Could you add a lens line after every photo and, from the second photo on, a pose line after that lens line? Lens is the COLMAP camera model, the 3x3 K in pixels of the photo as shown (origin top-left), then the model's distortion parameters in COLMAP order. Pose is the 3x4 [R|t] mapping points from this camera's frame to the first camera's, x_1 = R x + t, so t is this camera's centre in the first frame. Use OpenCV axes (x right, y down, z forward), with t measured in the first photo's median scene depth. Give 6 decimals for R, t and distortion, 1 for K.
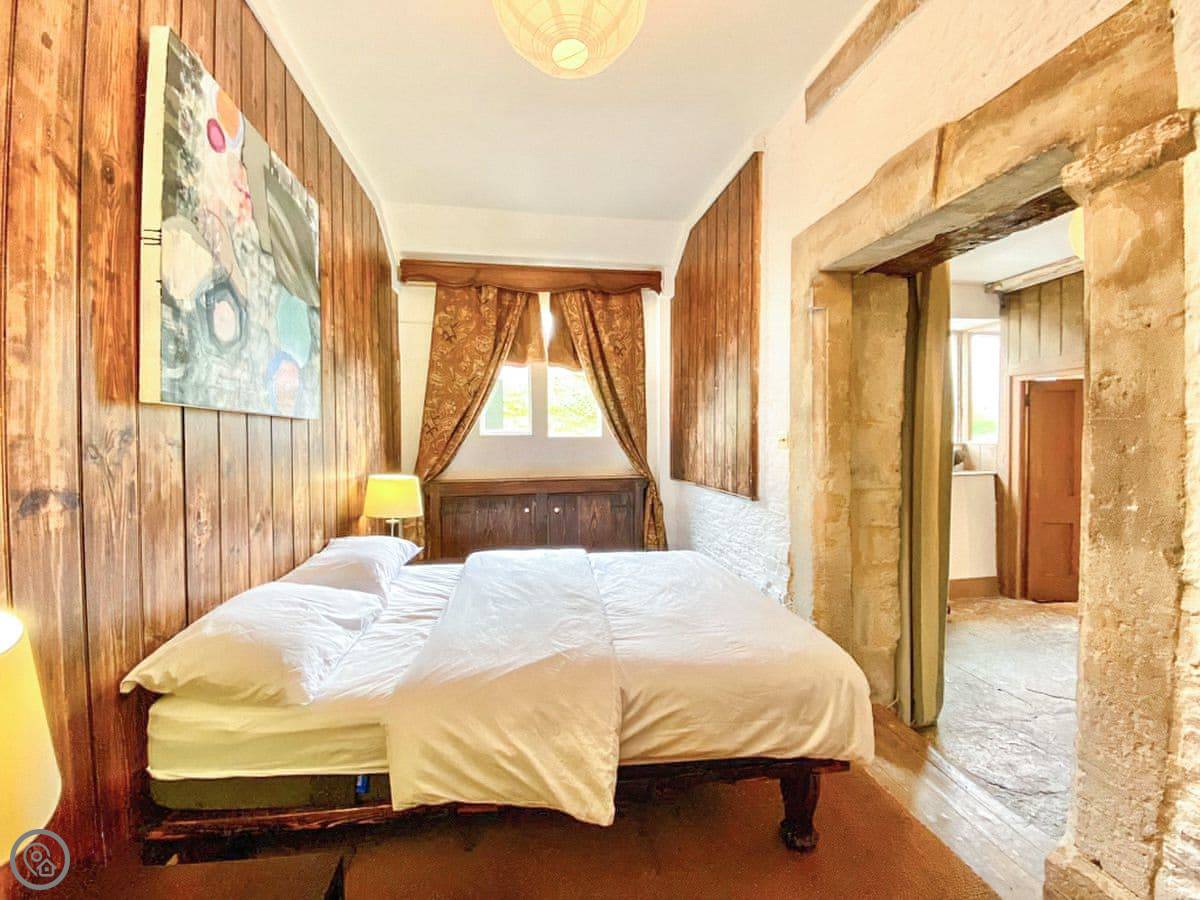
lens RADIAL K [[480.6, 0, 600.0], [0, 480.6, 450.0], [0, 0, 1]] dist [0.027749, -0.022414]
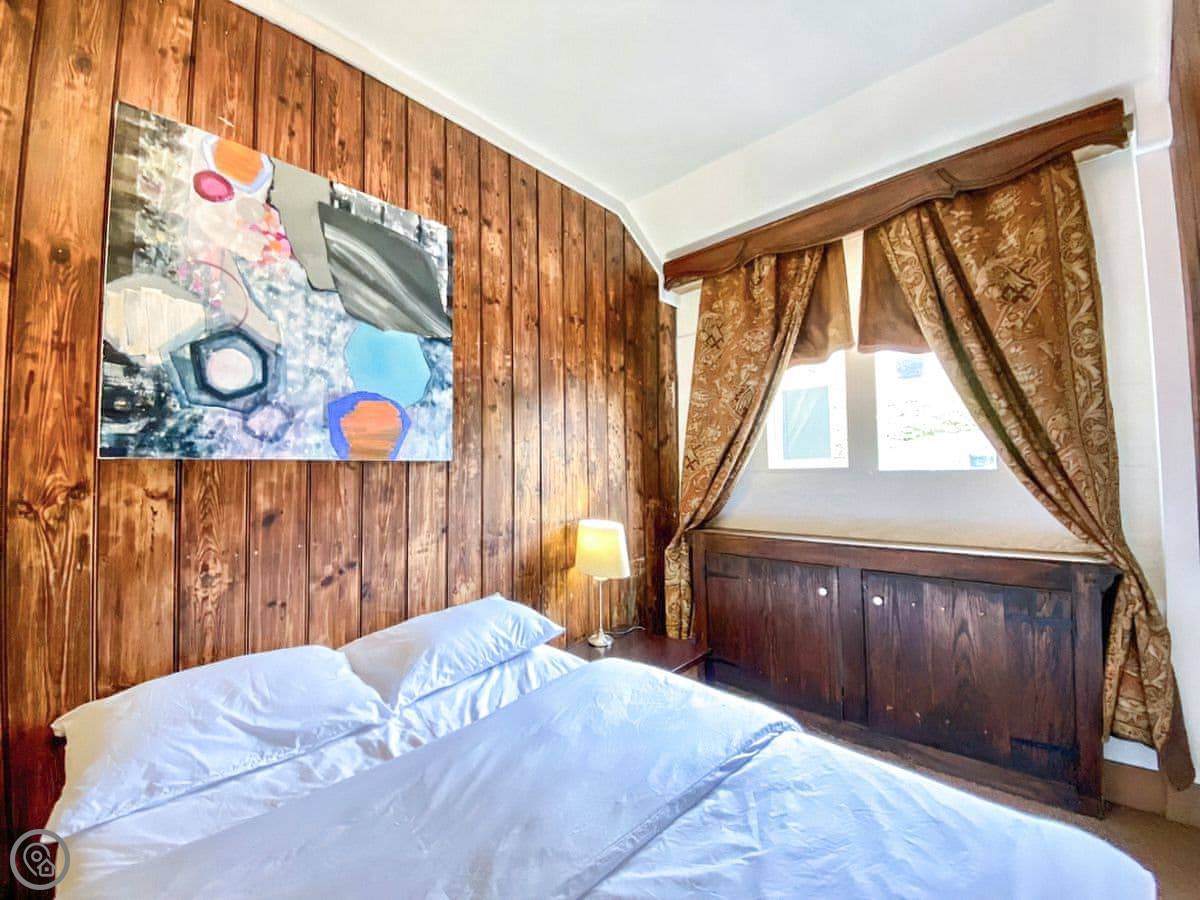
lens RADIAL K [[480.6, 0, 600.0], [0, 480.6, 450.0], [0, 0, 1]] dist [0.027749, -0.022414]
pose [[0.607302, -0.036610, -0.793627, 0.176757], [-0.005288, 0.998729, -0.050118, -0.023147], [0.794453, 0.034634, 0.606337, 0.399337]]
